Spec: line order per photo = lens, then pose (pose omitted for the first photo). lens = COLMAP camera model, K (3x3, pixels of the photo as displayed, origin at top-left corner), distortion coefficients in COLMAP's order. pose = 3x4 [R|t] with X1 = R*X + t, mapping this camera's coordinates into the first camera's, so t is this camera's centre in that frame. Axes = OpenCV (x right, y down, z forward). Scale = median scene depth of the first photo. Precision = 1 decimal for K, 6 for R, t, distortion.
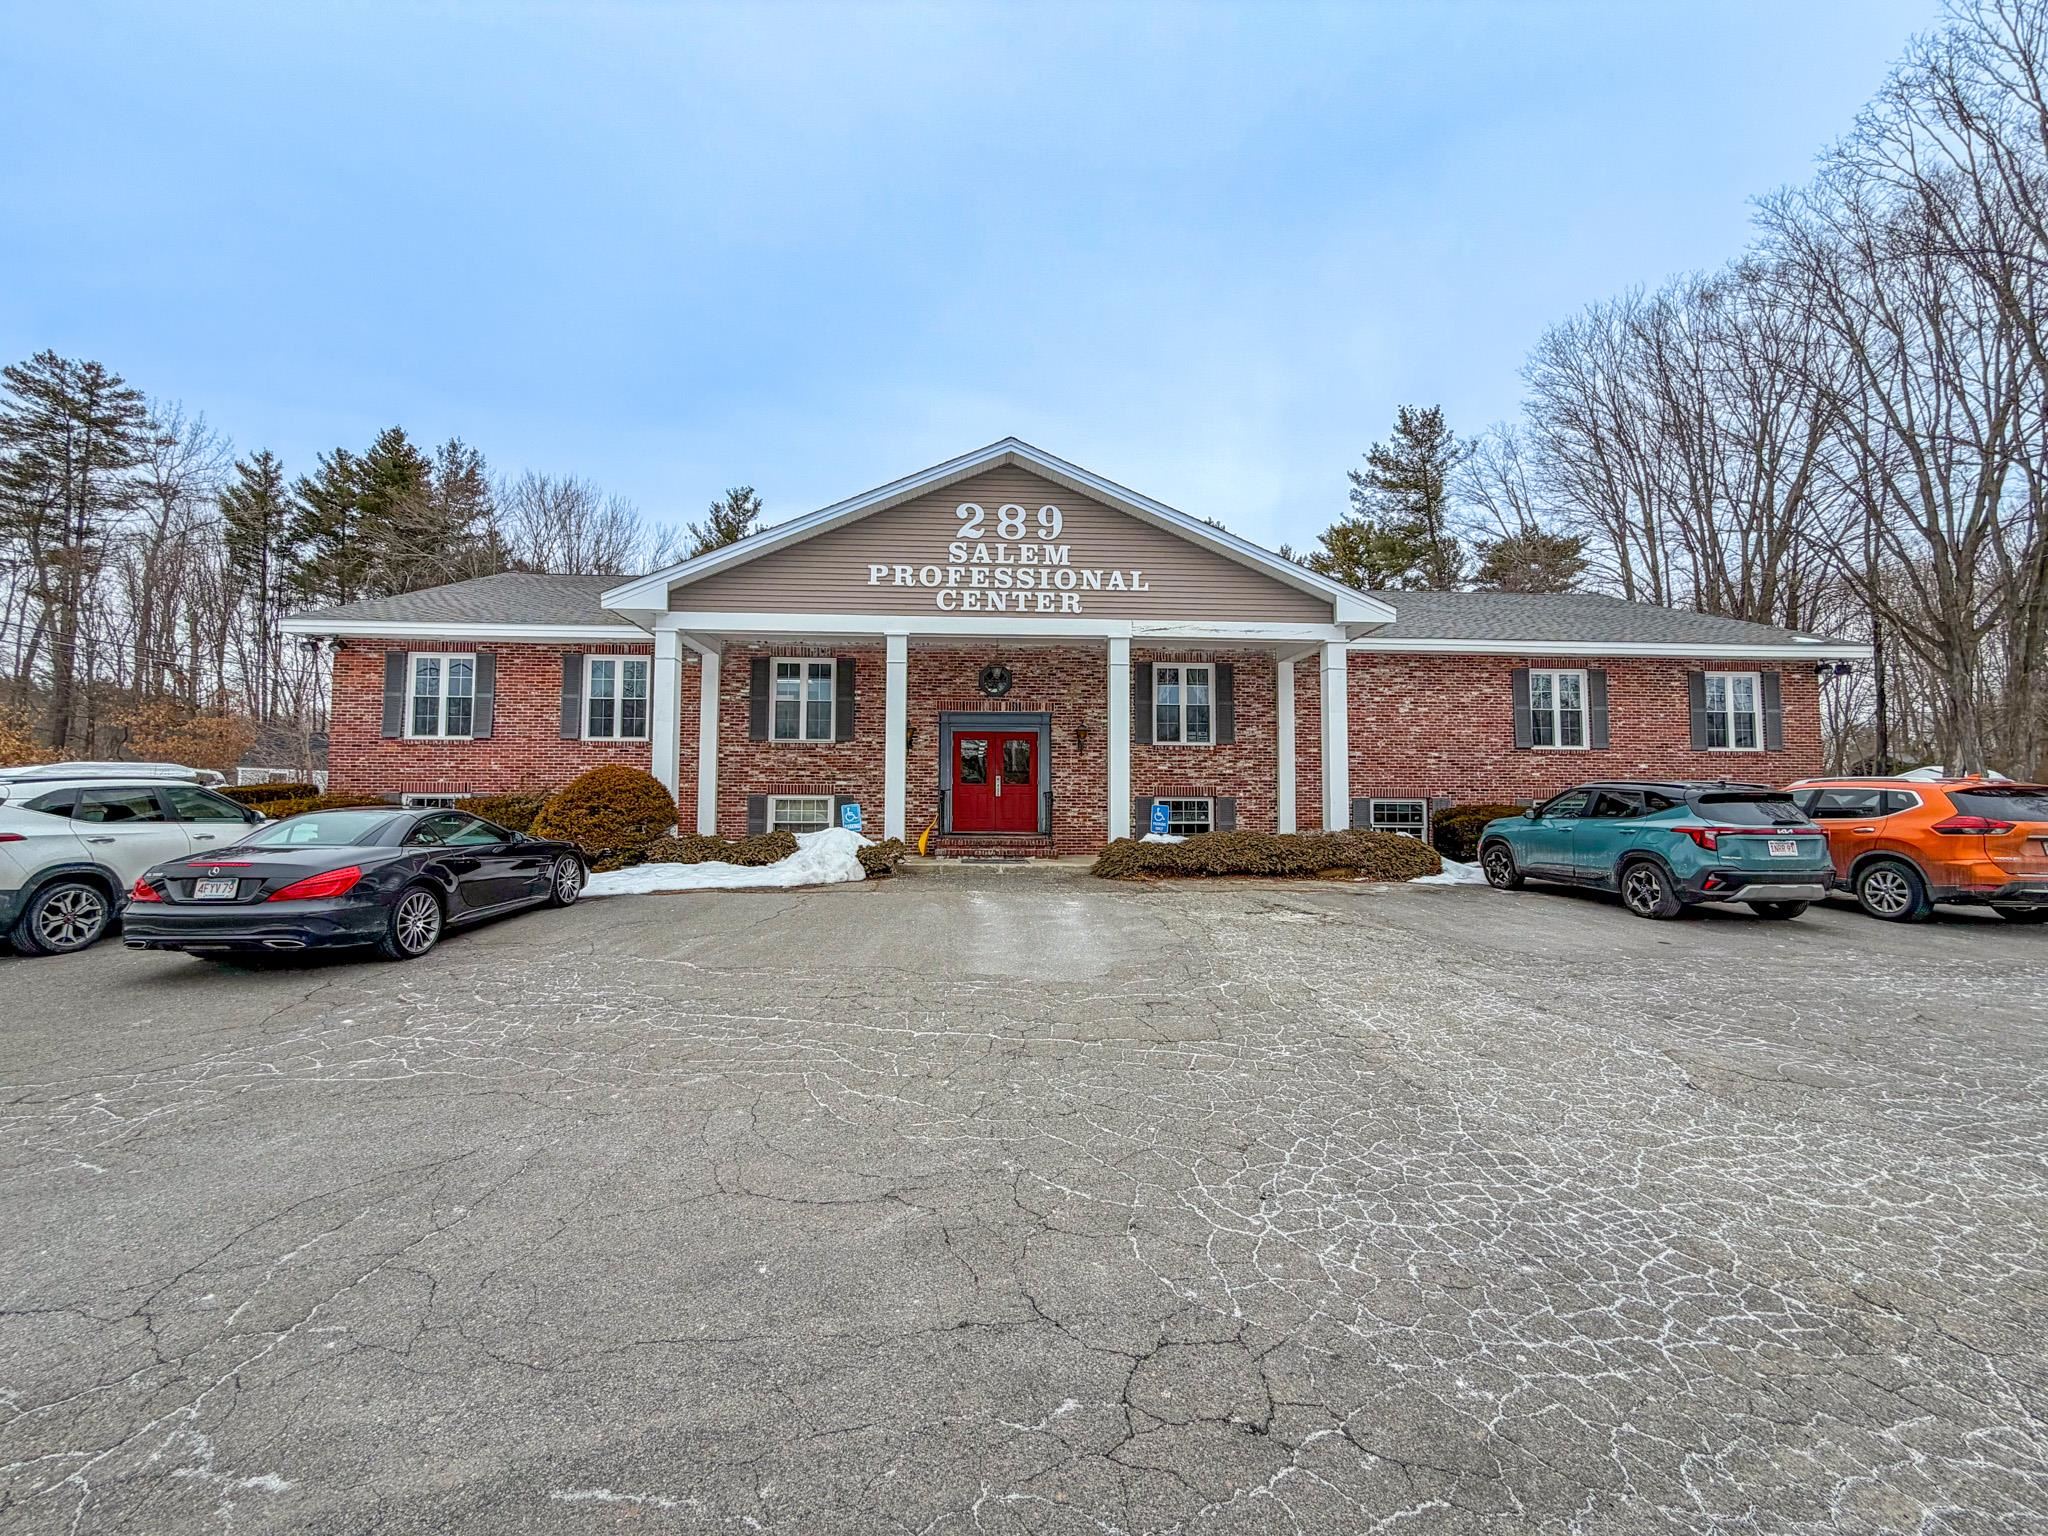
lens RADIAL K [[827.1, 0, 1019.7], [0, 827.1, 774.5], [0, 0, 1]] dist [-0.002787, -0.000069]
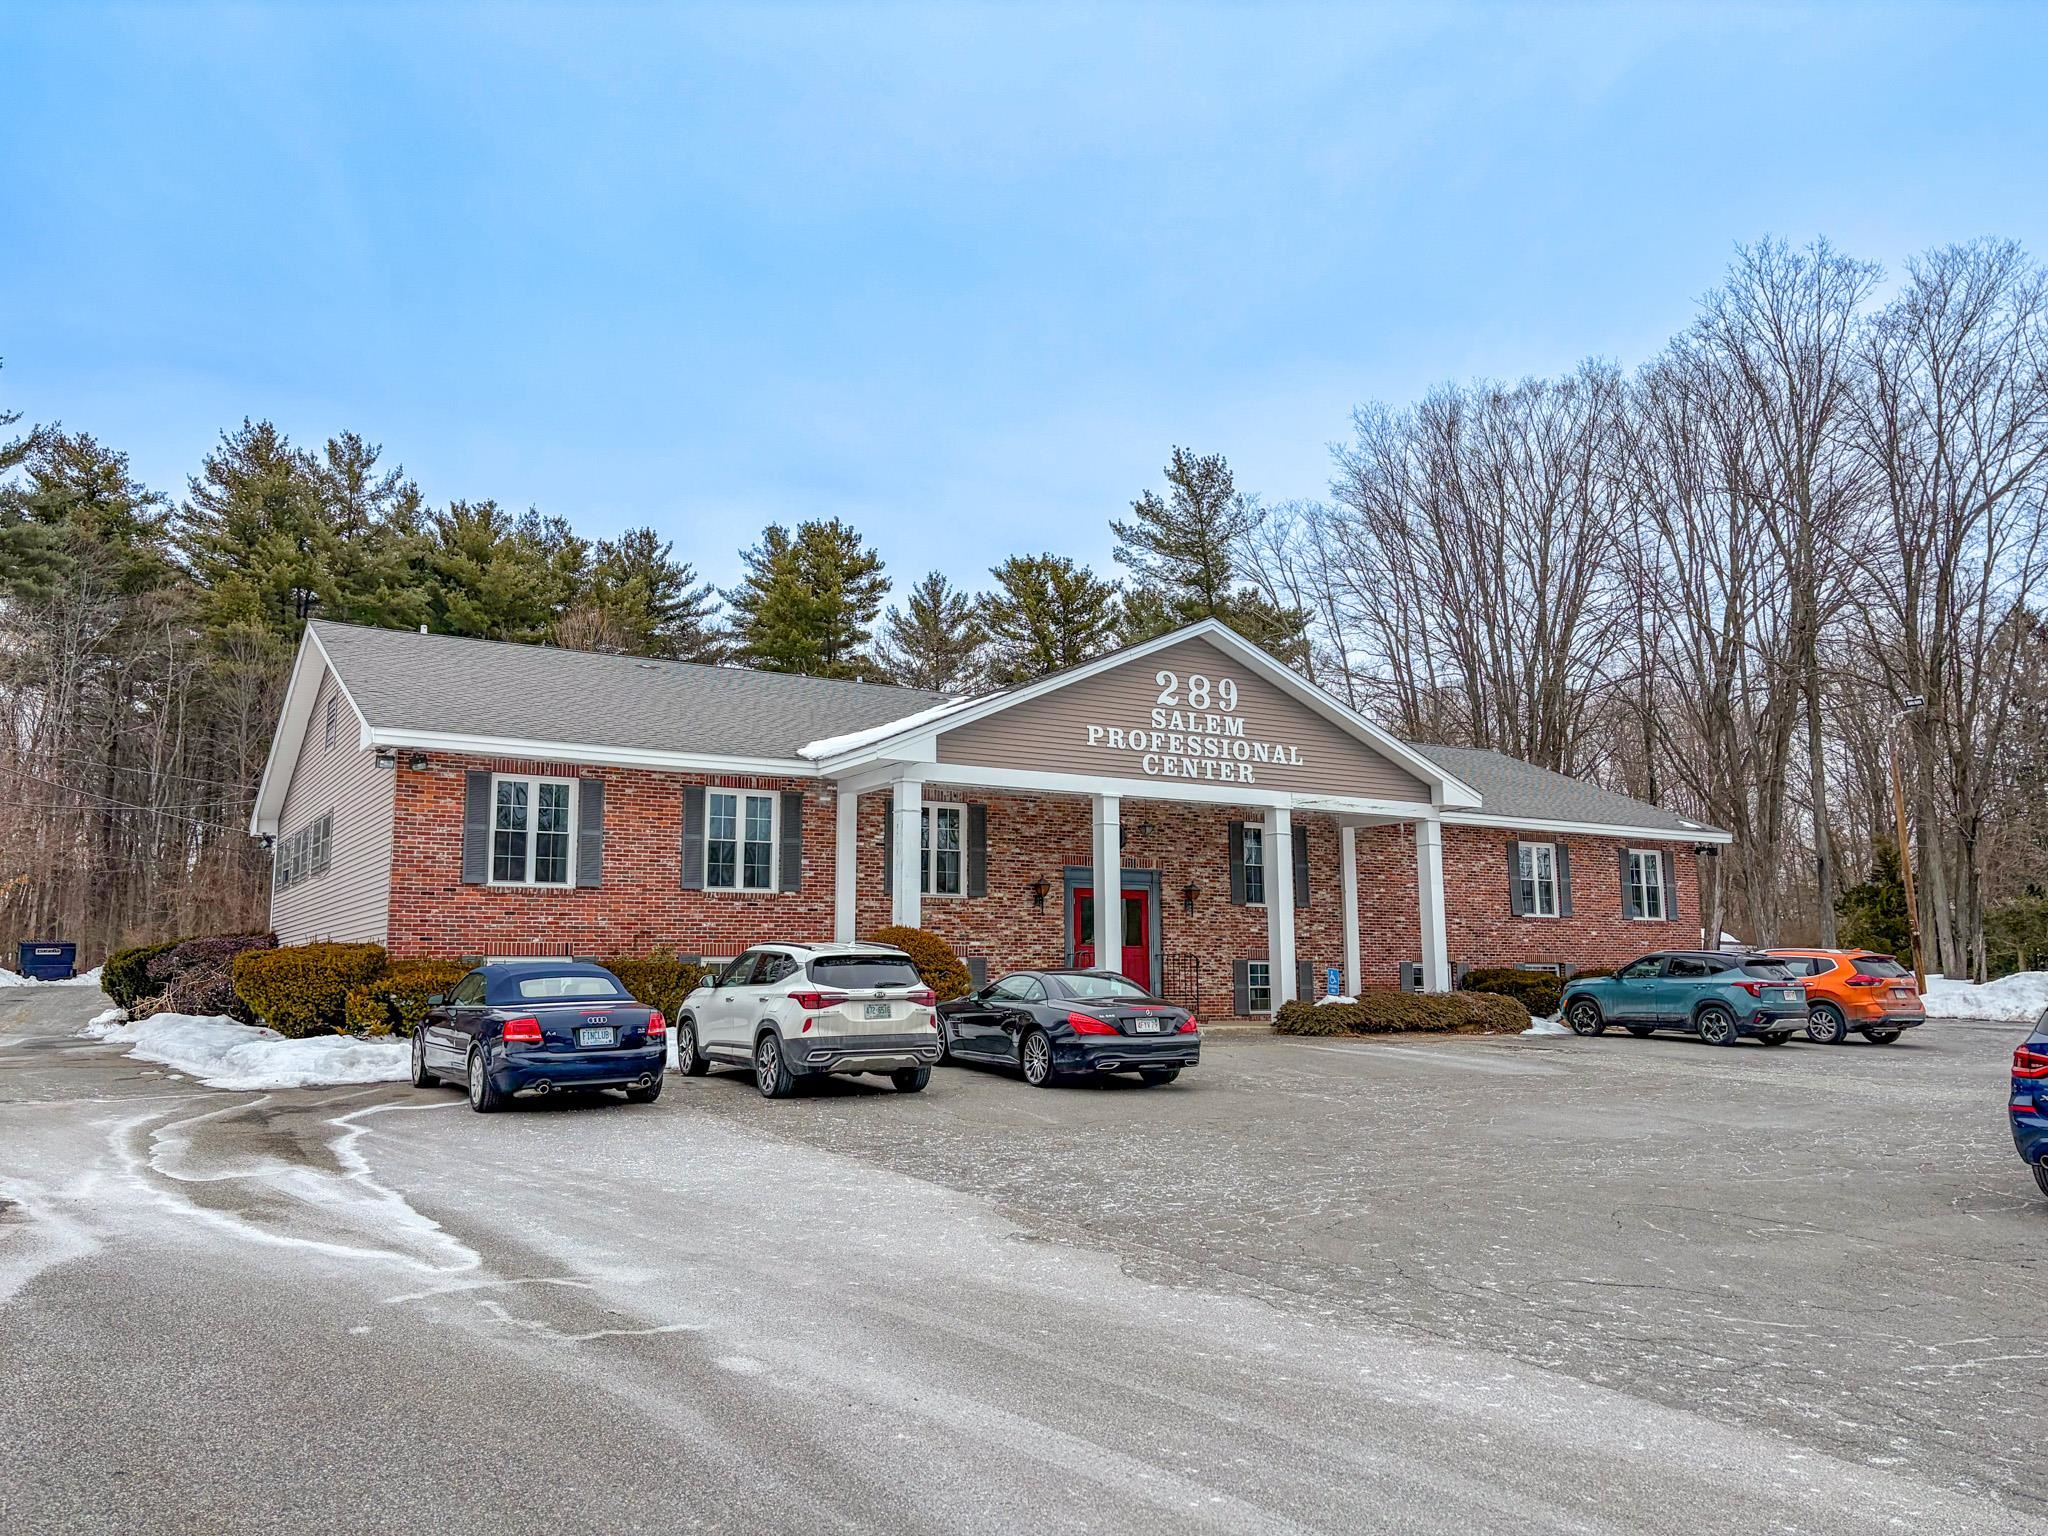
lens RADIAL K [[1564.6, 0, 1039.6], [0, 1564.6, 726.9], [0, 0, 1]] dist [0.057626, -0.061627]
pose [[0.873473, 0.071507, 0.481593, -1.111588], [-0.013072, 0.992244, -0.123619, -0.016391], [-0.486697, 0.101682, 0.867633, -0.594405]]
